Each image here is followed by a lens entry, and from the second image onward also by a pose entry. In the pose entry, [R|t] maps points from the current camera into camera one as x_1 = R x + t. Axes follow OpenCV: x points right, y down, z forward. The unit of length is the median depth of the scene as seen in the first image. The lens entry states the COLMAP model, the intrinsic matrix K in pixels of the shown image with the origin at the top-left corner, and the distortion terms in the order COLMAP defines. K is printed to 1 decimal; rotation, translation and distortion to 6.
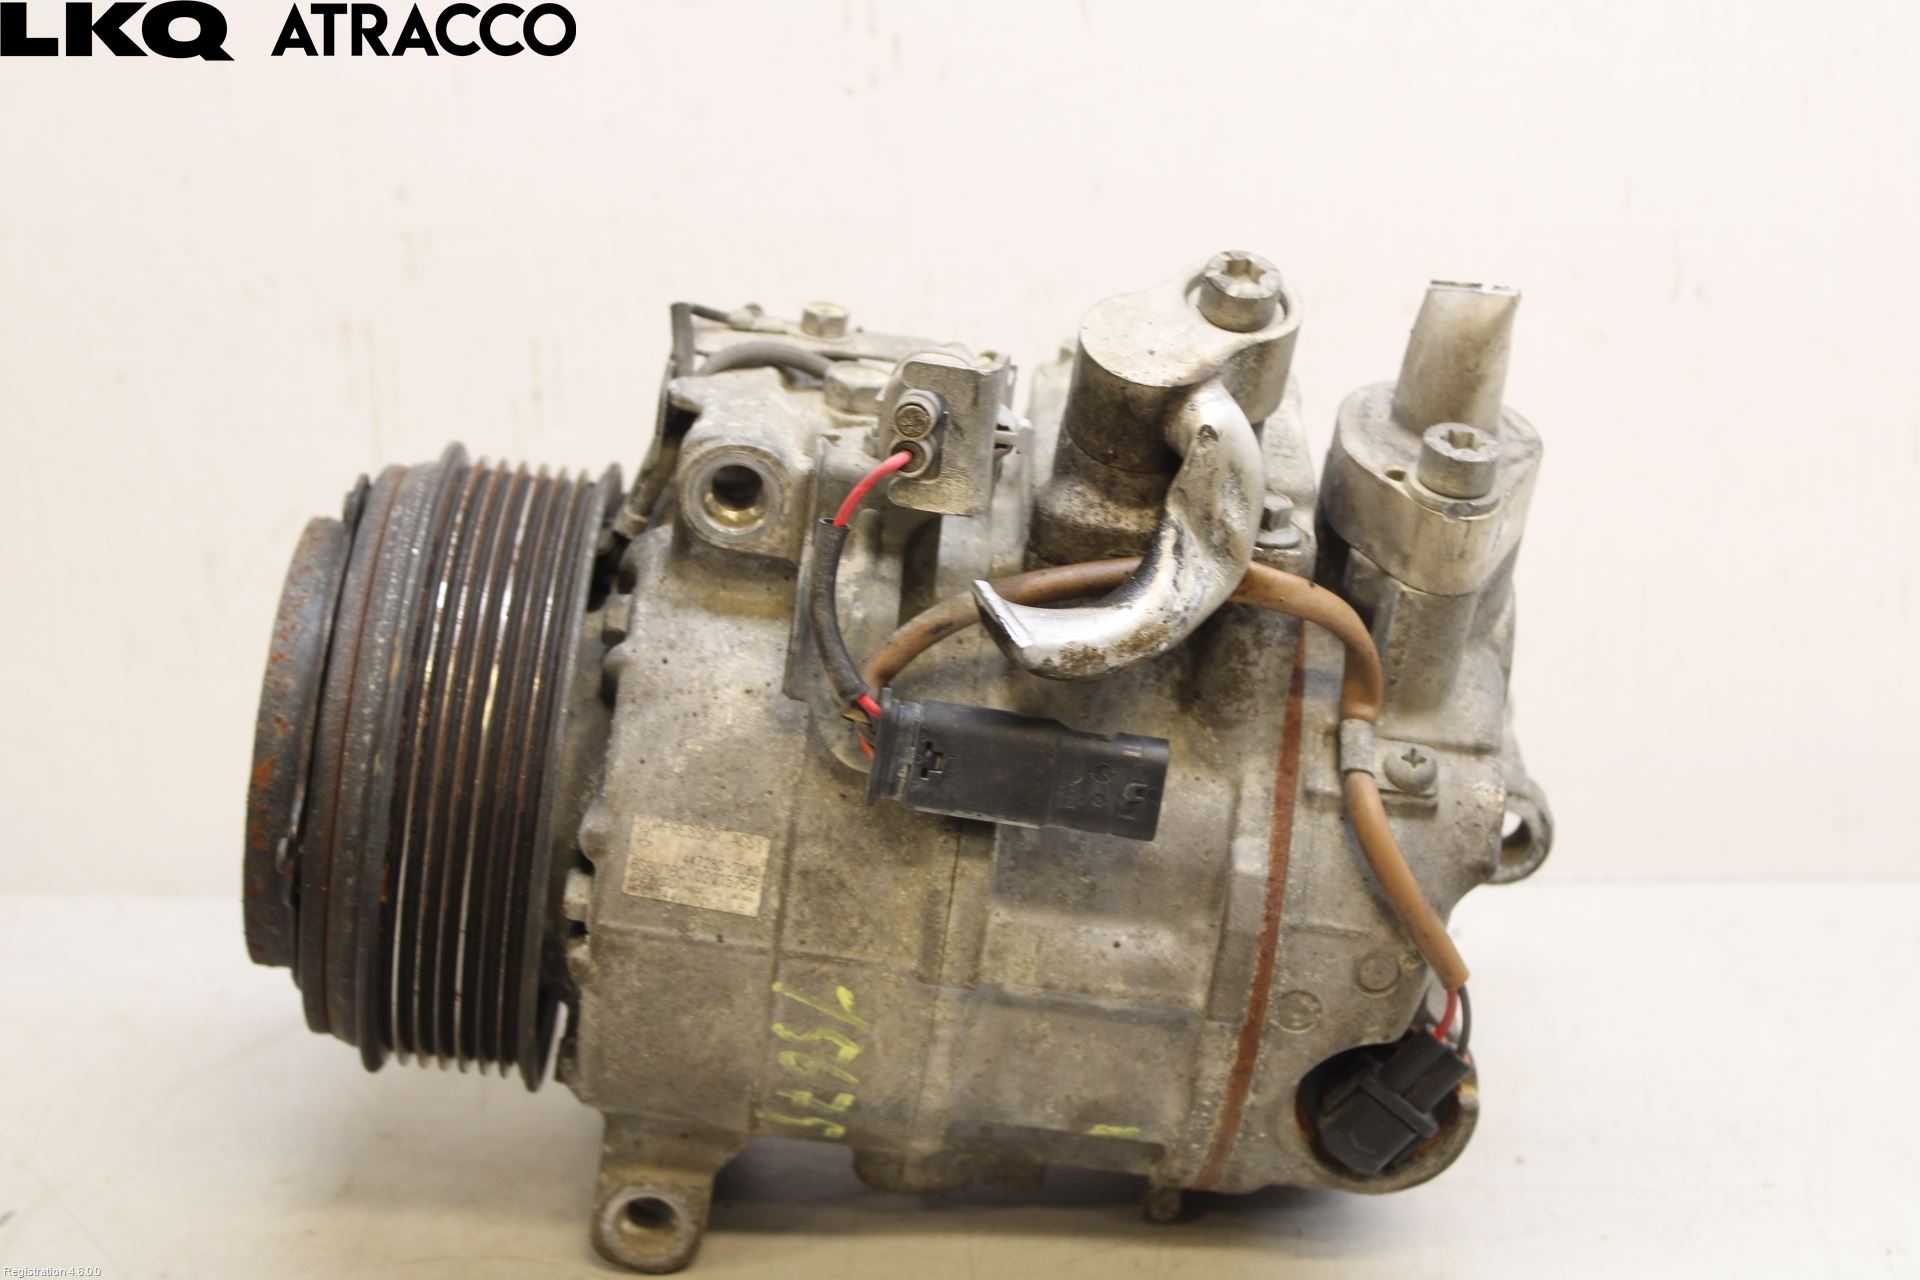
lens RADIAL K [[3941.5, 0, 960.0], [0, 3941.5, 640.0], [0, 0, 1]] dist [-0.016143, -0.032356]
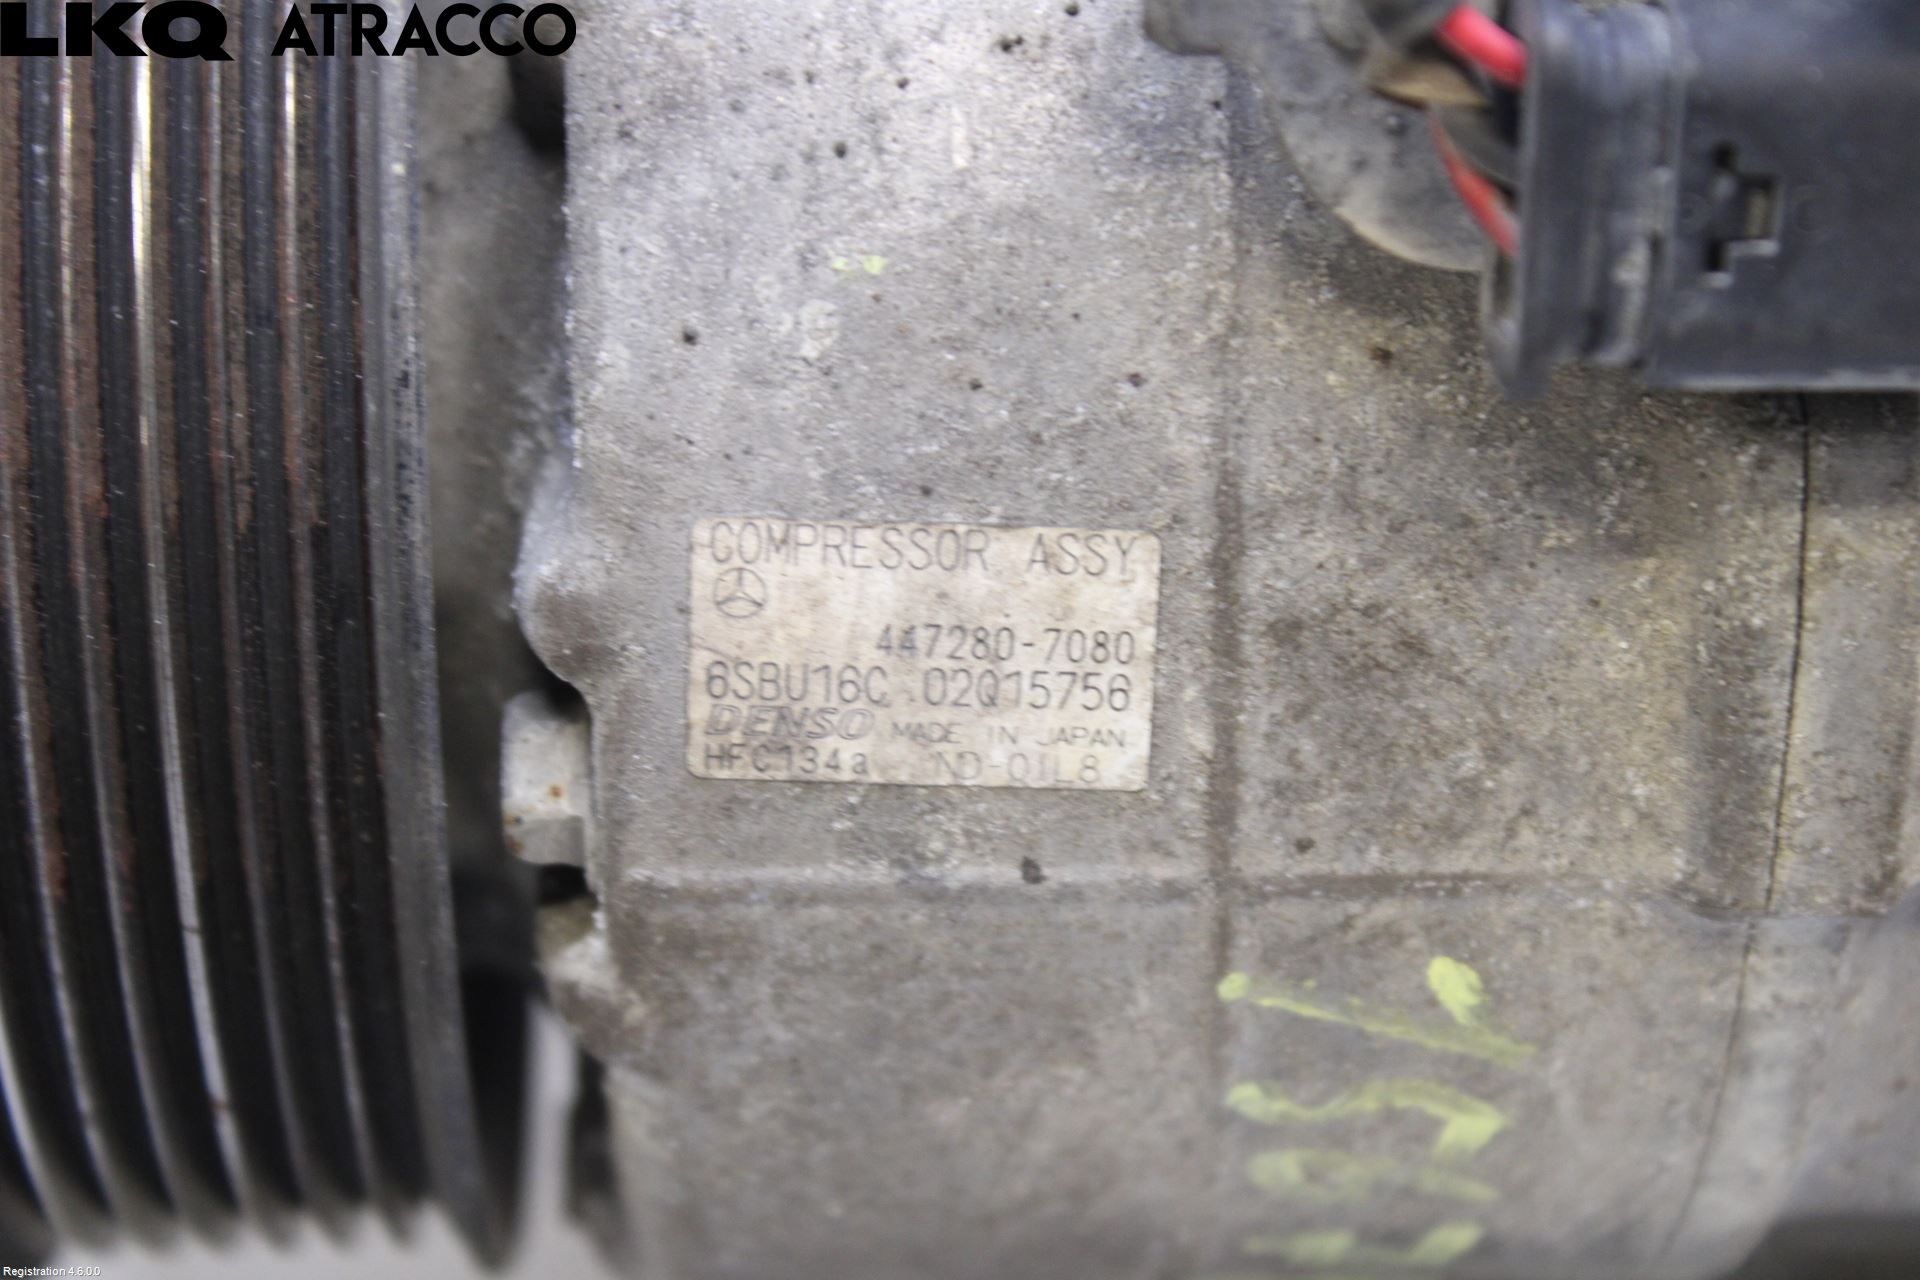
lens RADIAL K [[4161.4, 0, 960.0], [0, 4161.4, 640.0], [0, 0, 1]] dist [0.040164, 0.150582]
pose [[0.989642, -0.142709, -0.015574, -0.058868], [0.143052, 0.971259, 0.190240, -0.003346], [-0.012022, -0.190497, 0.981614, 0.689153]]
